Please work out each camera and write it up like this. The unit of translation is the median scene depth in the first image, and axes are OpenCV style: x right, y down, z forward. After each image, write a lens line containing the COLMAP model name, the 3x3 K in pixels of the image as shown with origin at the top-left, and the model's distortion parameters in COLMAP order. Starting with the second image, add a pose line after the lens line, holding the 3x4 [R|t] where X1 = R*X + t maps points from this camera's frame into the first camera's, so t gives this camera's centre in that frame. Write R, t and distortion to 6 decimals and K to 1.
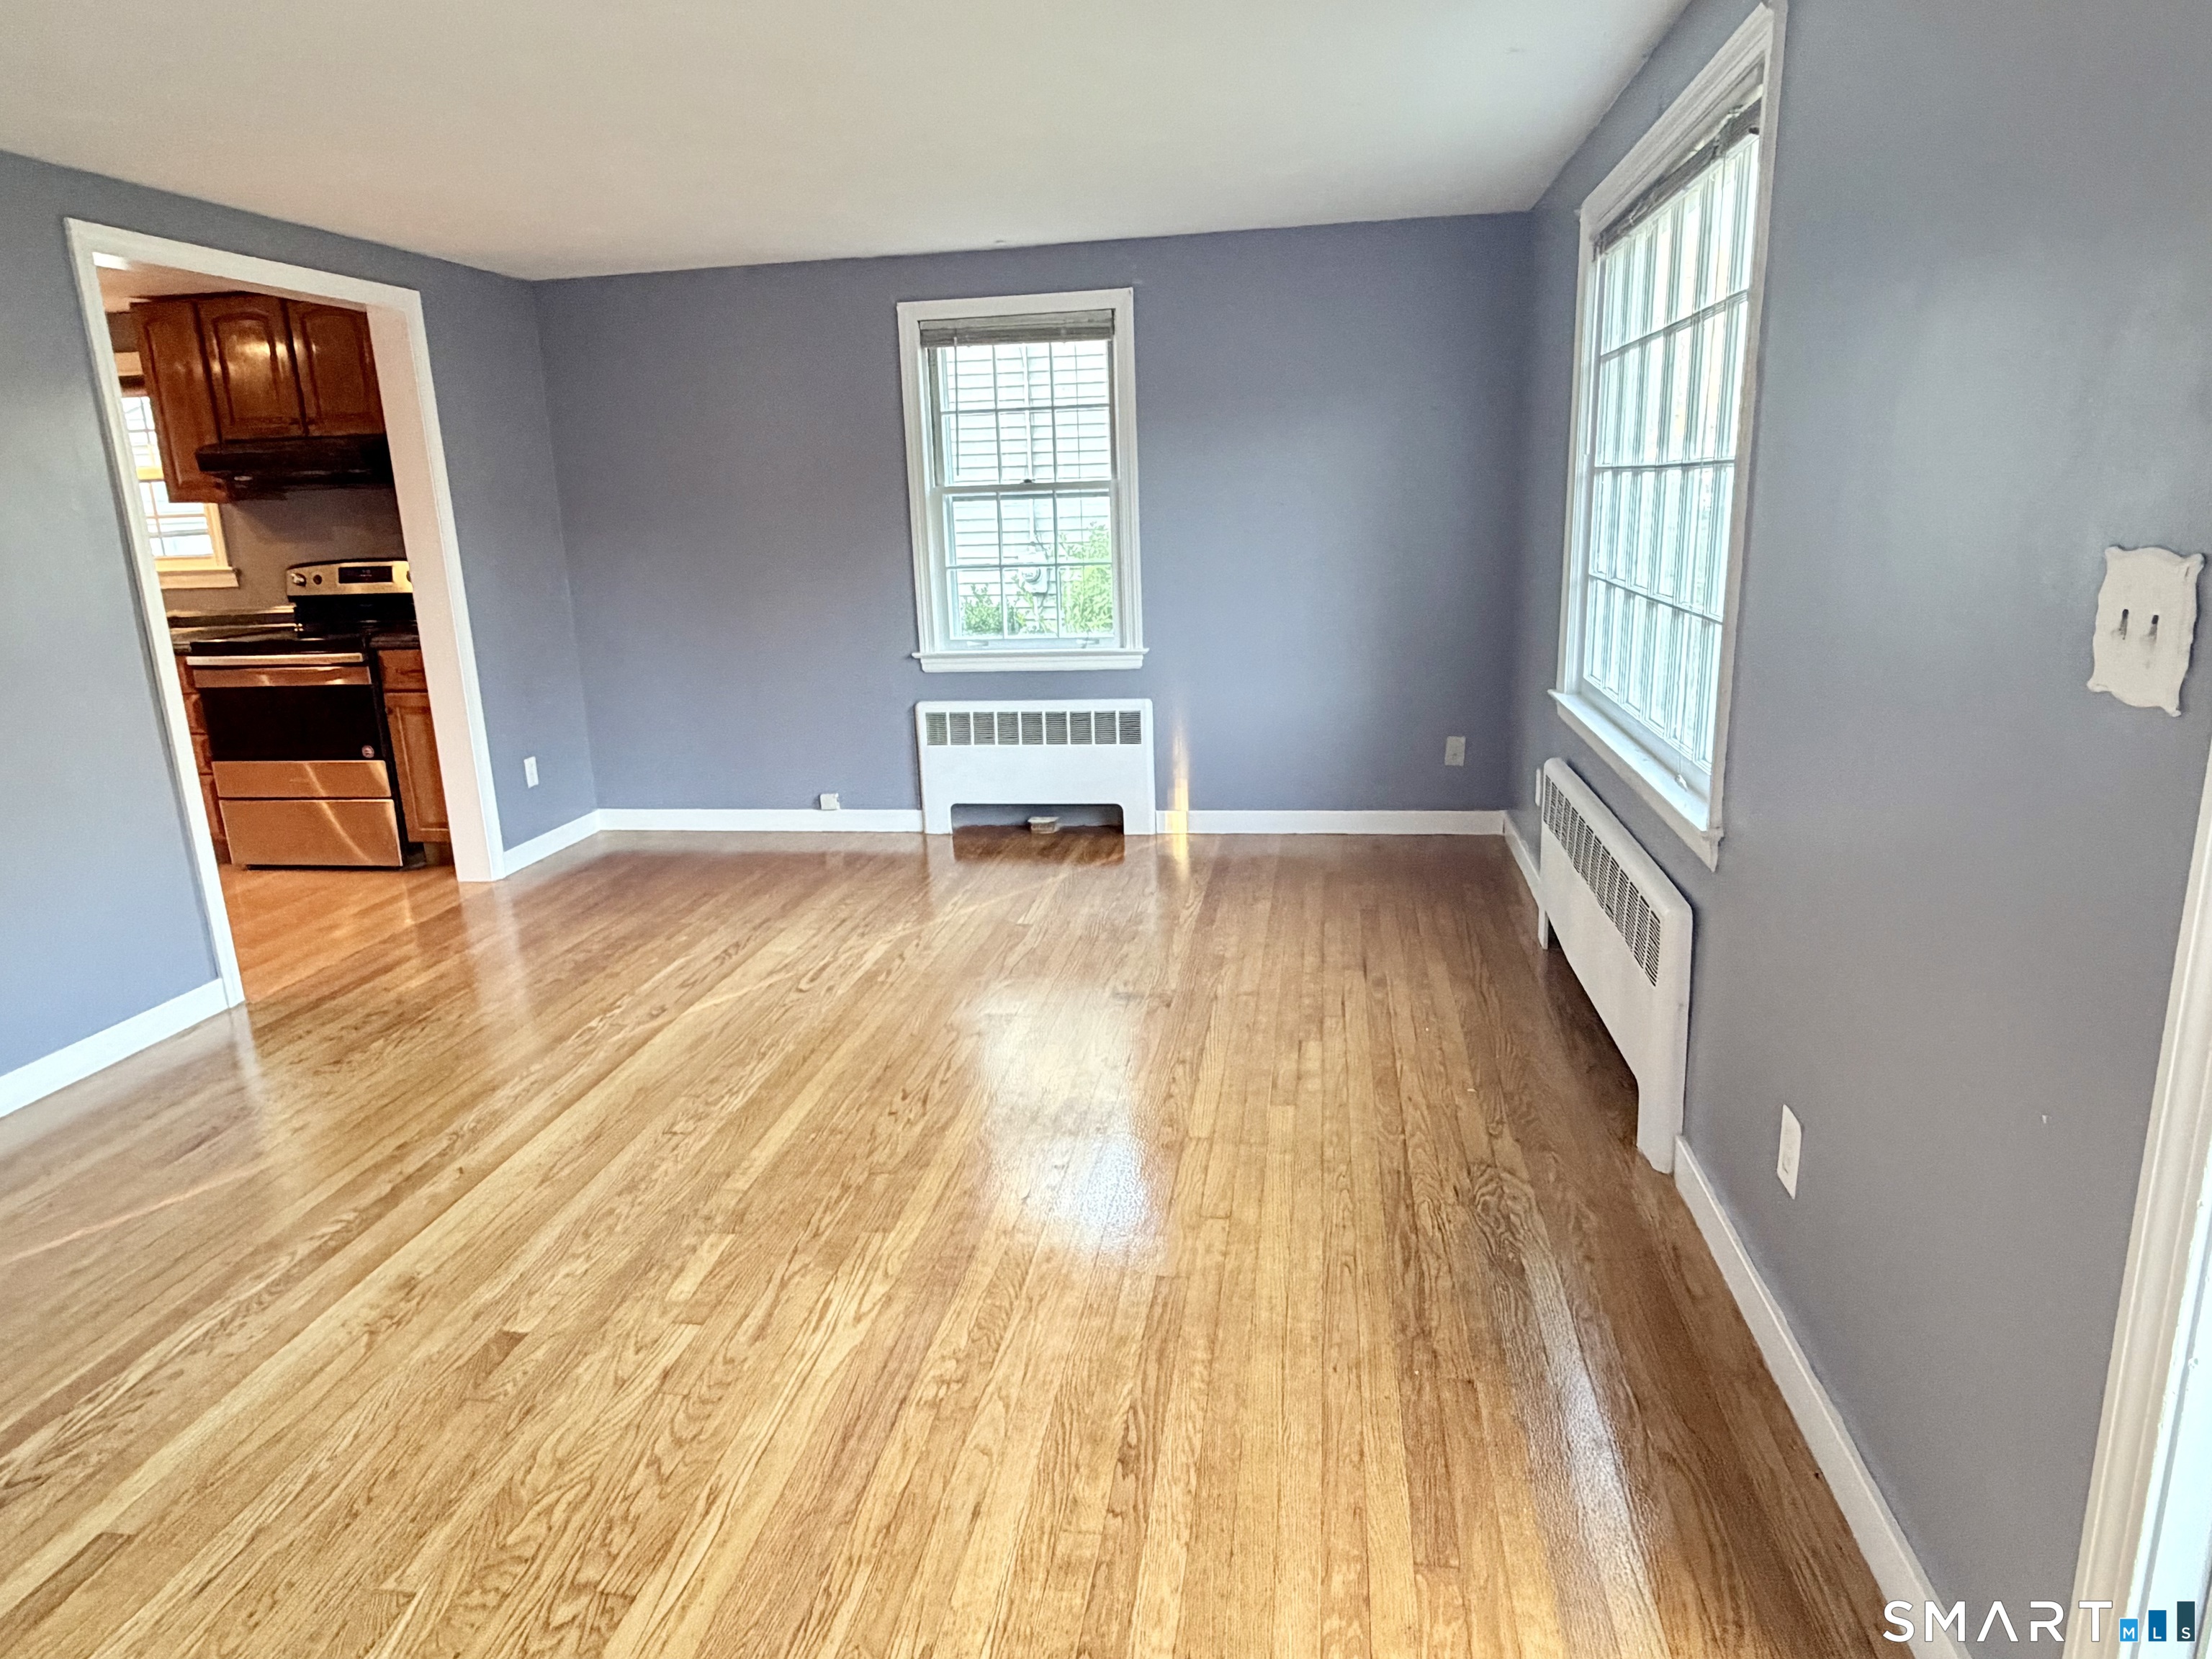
lens RADIAL K [[1343.8, 0, 1104.0], [0, 1343.8, 831.5], [0, 0, 1]] dist [0.000012, -0.000947]
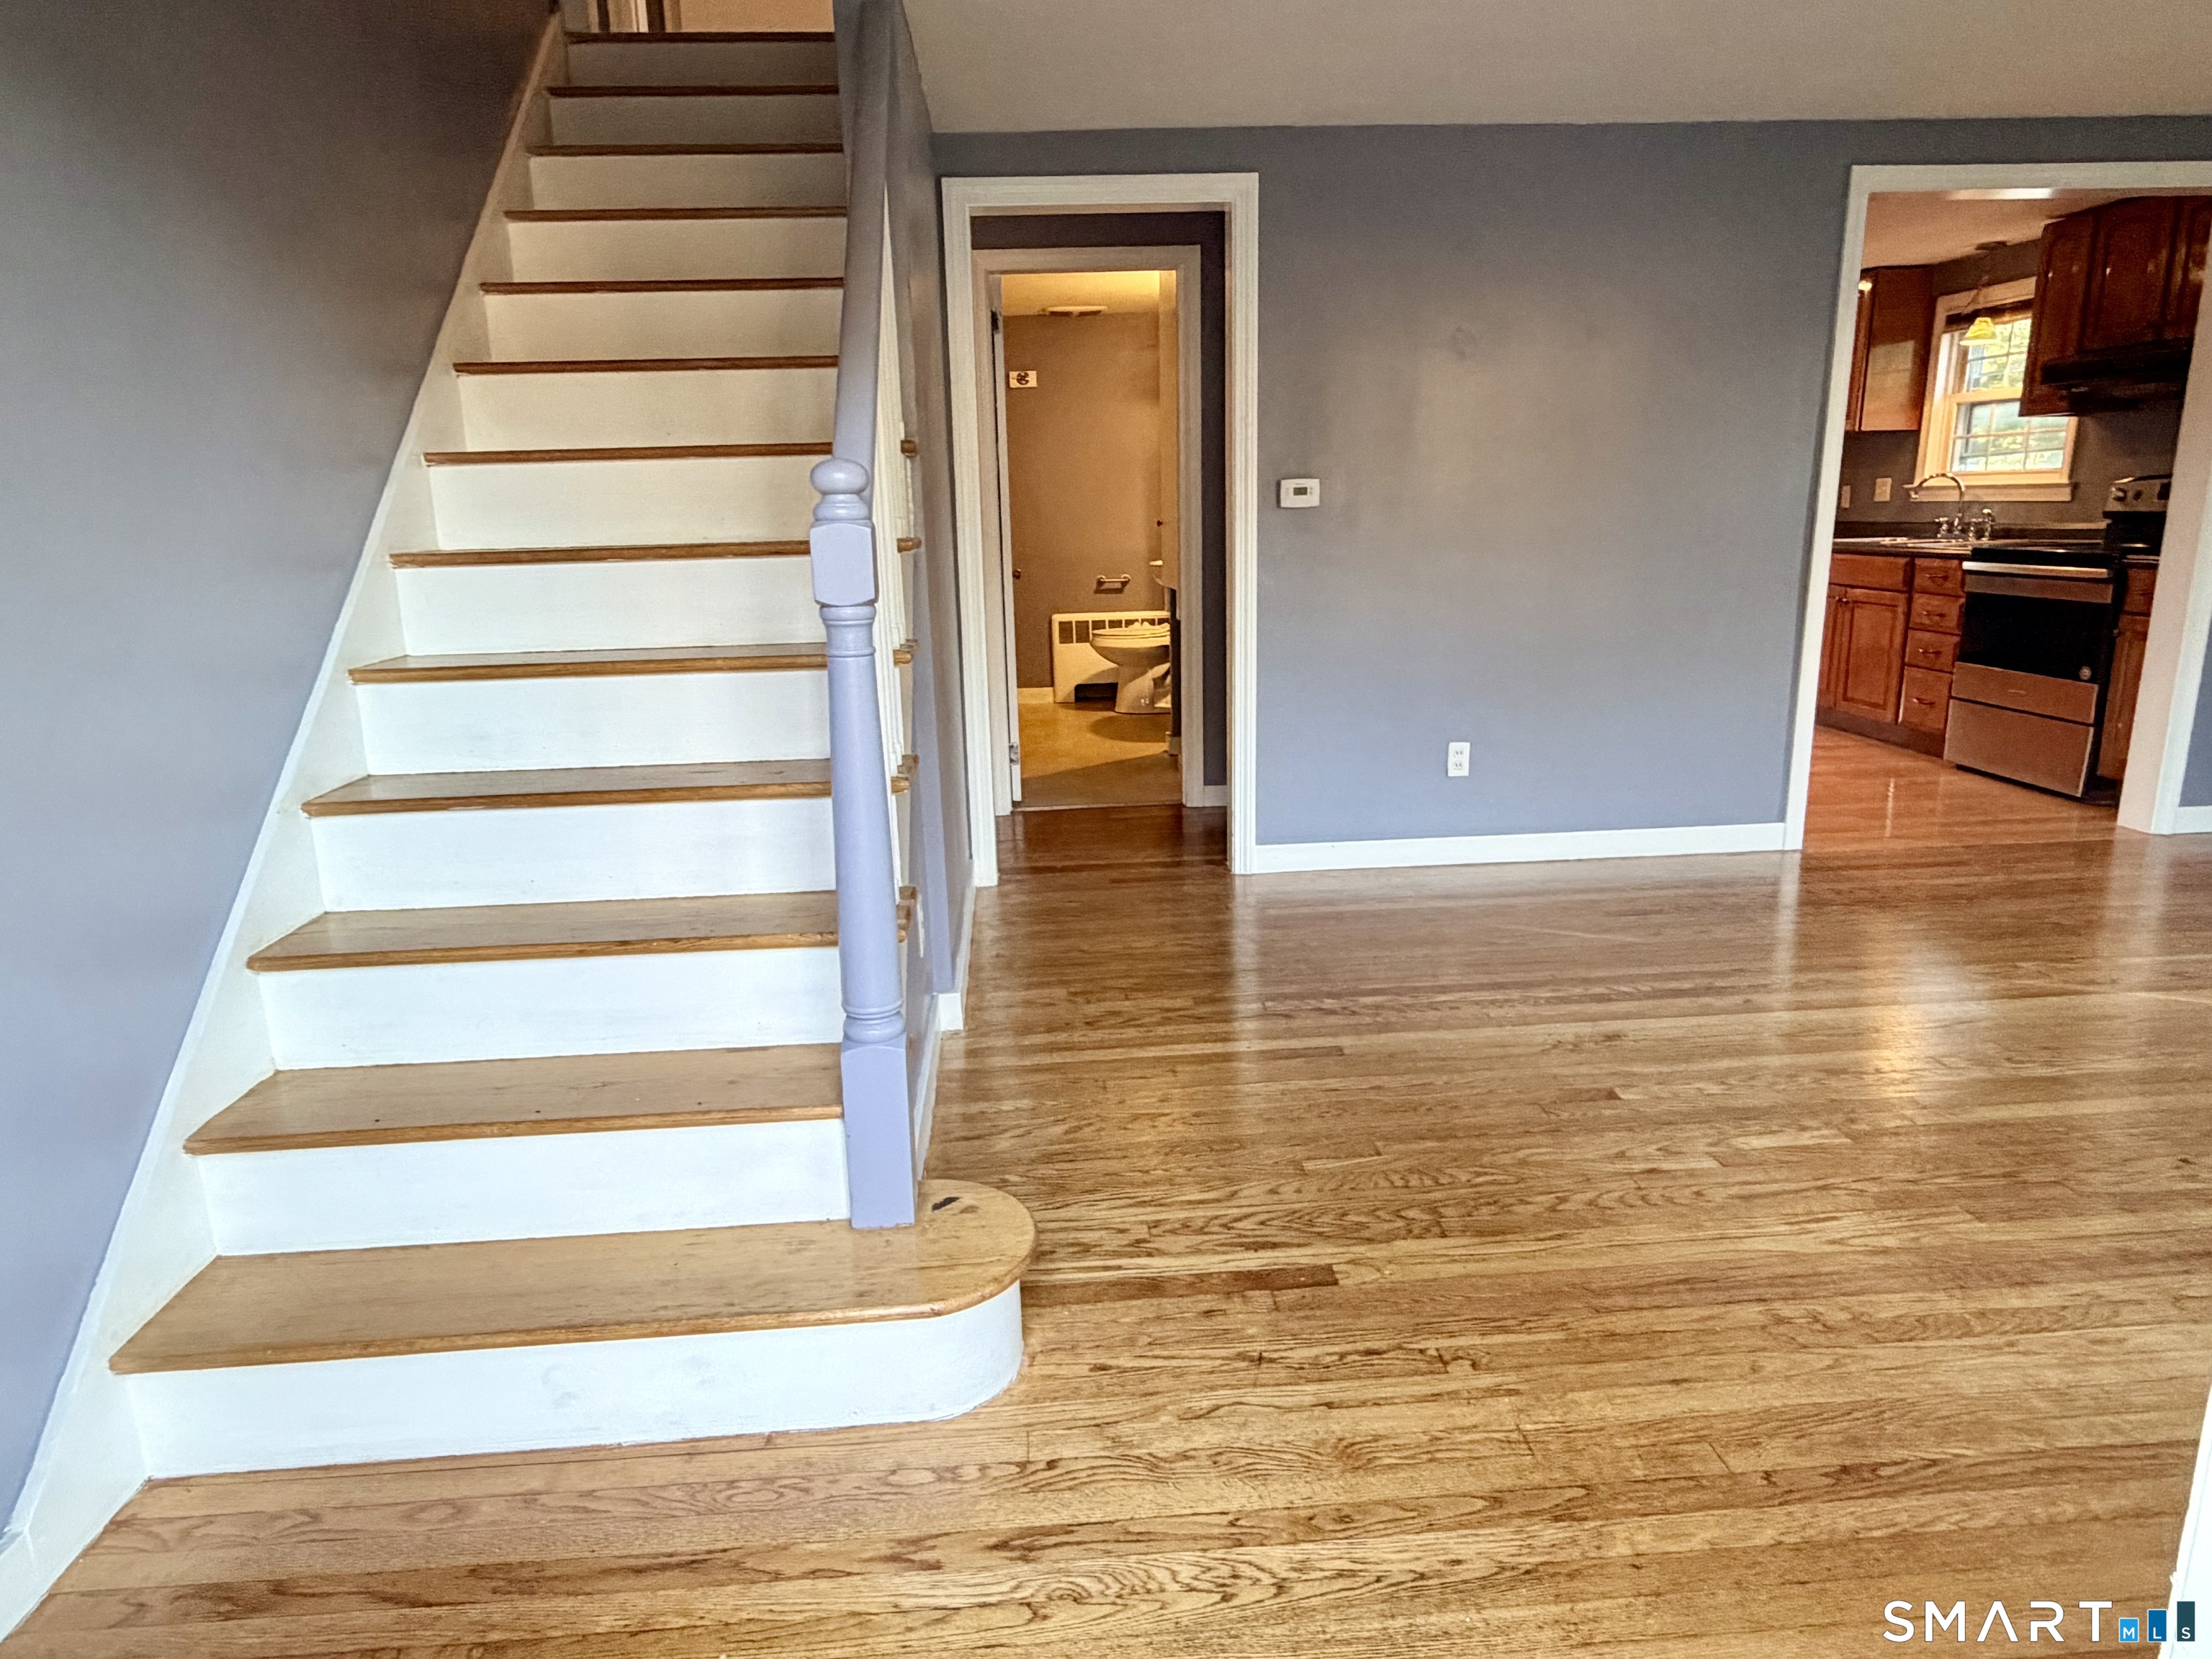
lens RADIAL K [[1343.8, 0, 1098.8], [0, 1343.8, 829.8], [0, 0, 1]] dist [0.000012, -0.000947]
pose [[0.221109, 0.259171, -0.940182, 0.378142], [-0.221152, 0.952253, 0.210488, 0.001335], [0.949844, 0.161382, 0.267868, 0.152850]]
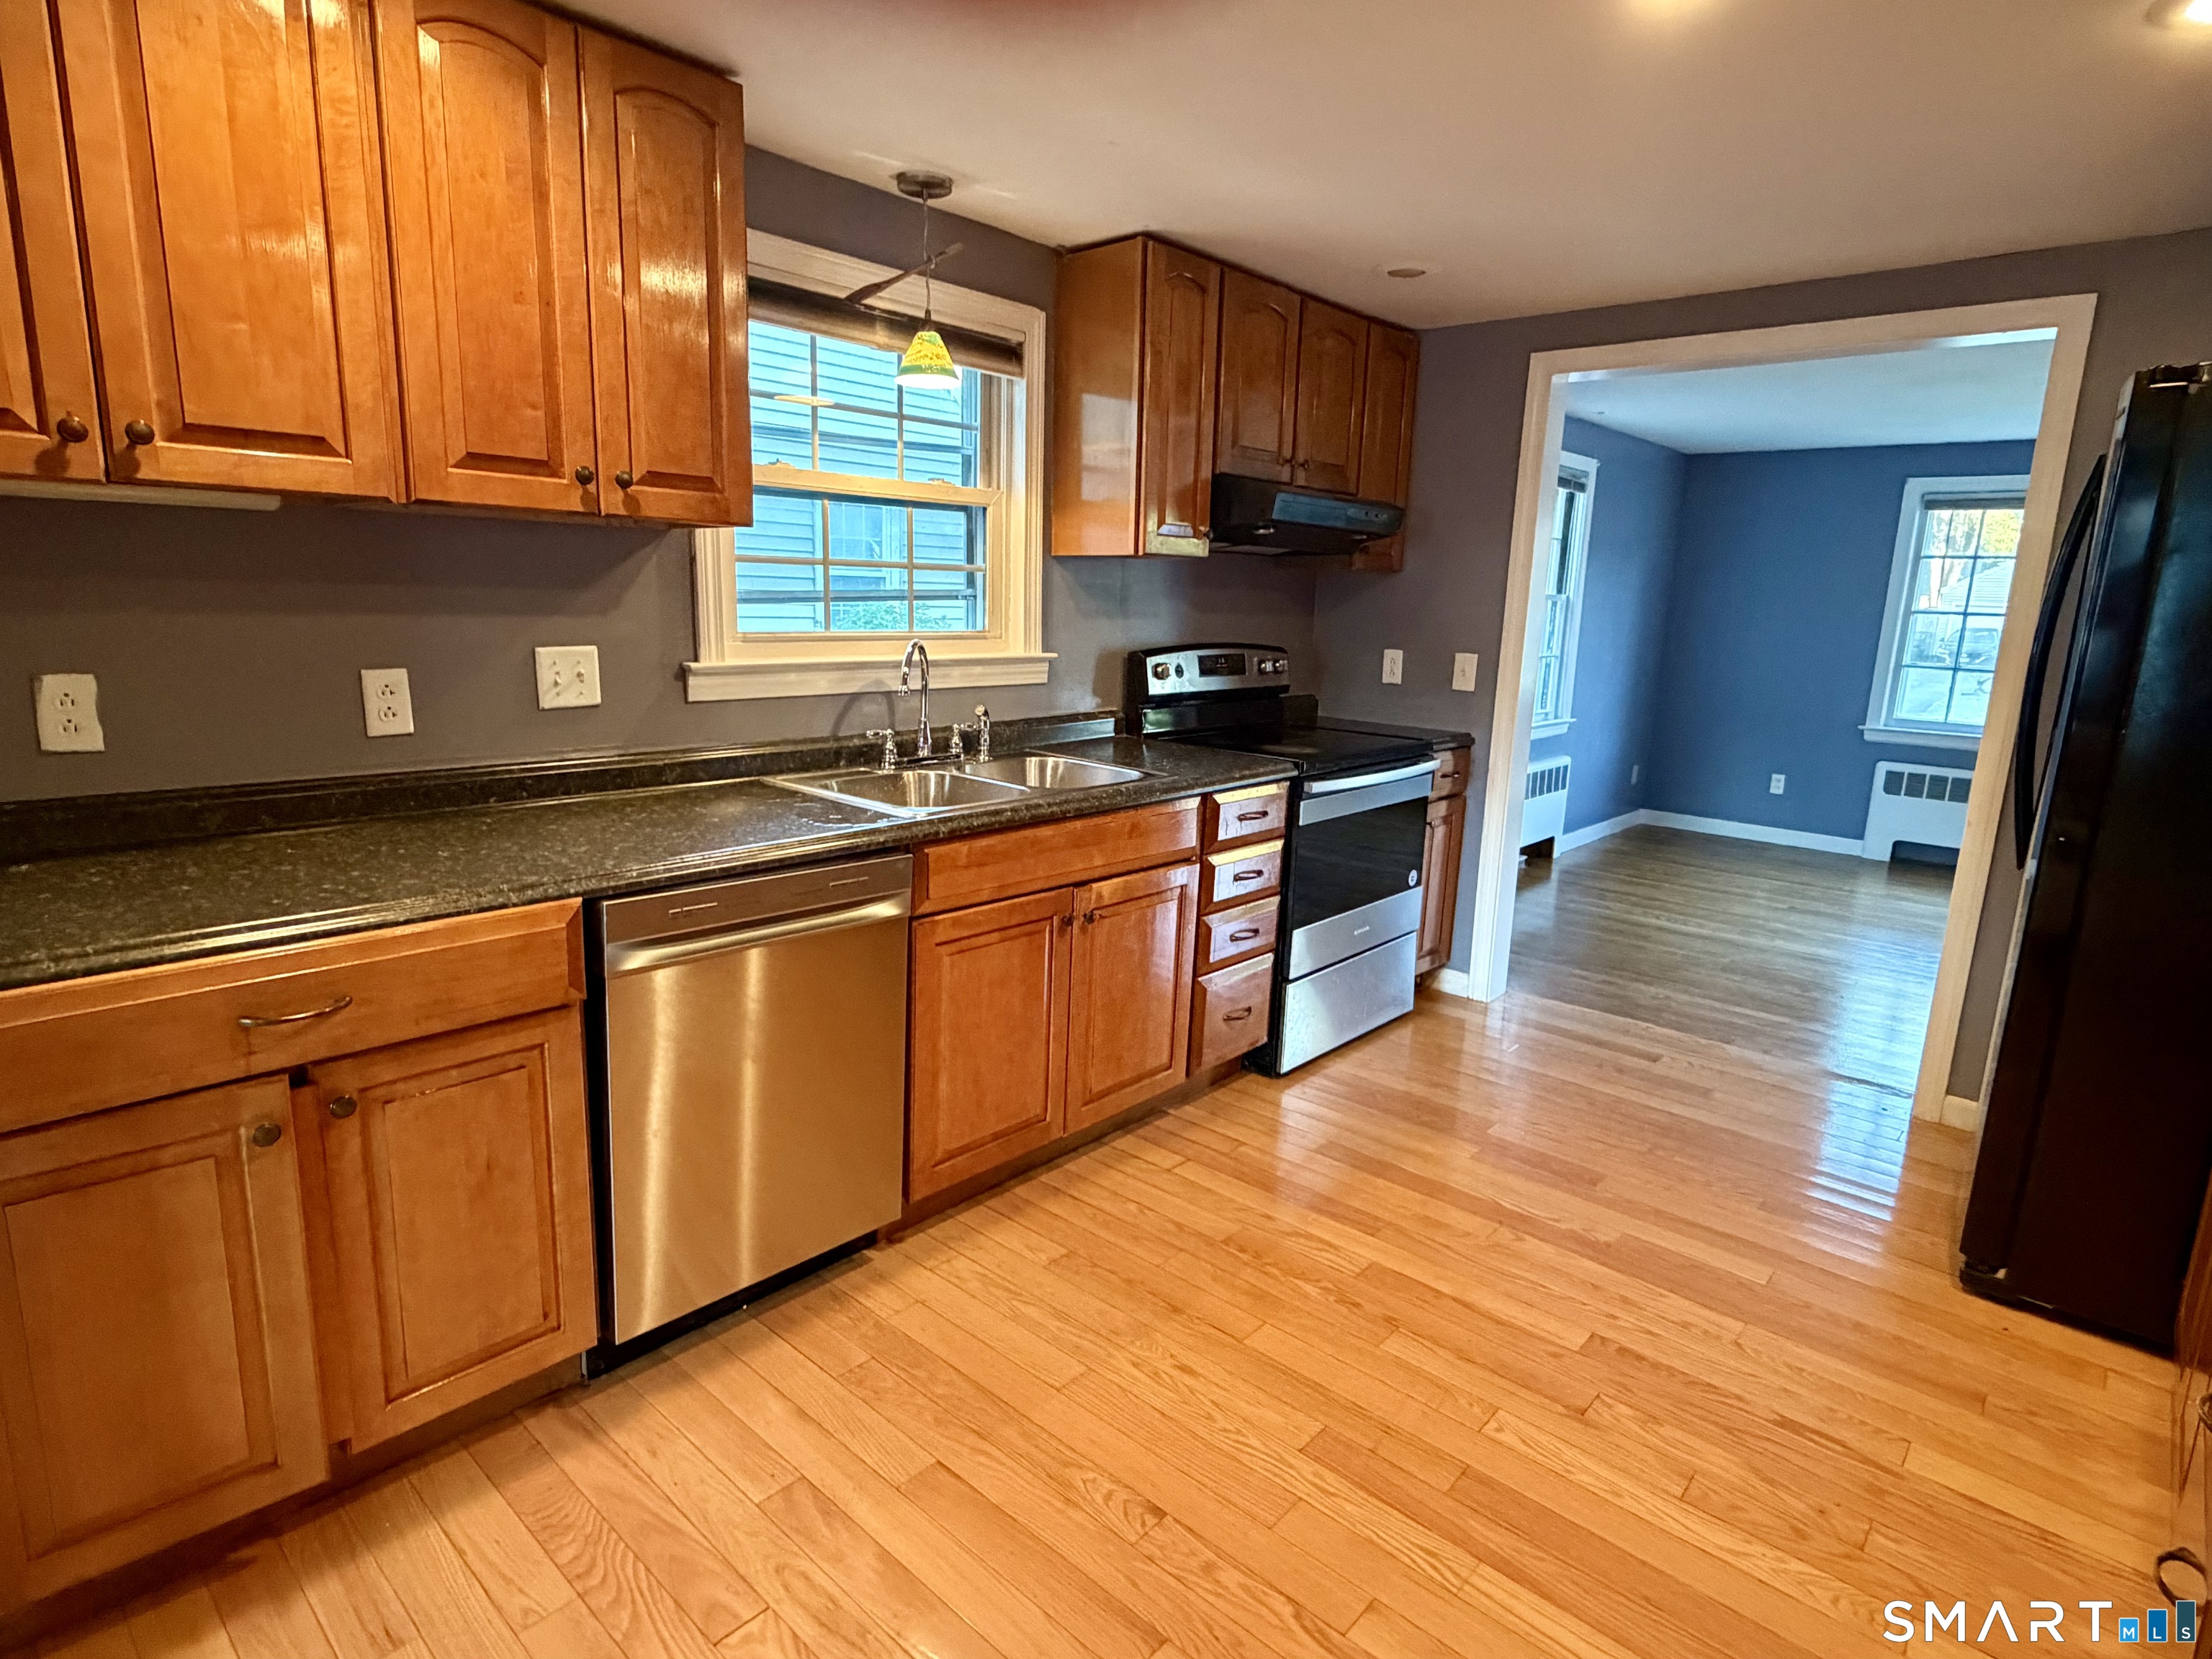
lens RADIAL K [[1169.1, 0, 1097.0], [0, 1169.1, 824.7], [0, 0, 1]] dist [0.000956, -0.000234]
pose [[0.543177, -0.113824, 0.831867, -2.071305], [0.157081, 0.987051, 0.032490, -0.241977], [-0.824794, 0.113022, 0.554023, 1.265296]]
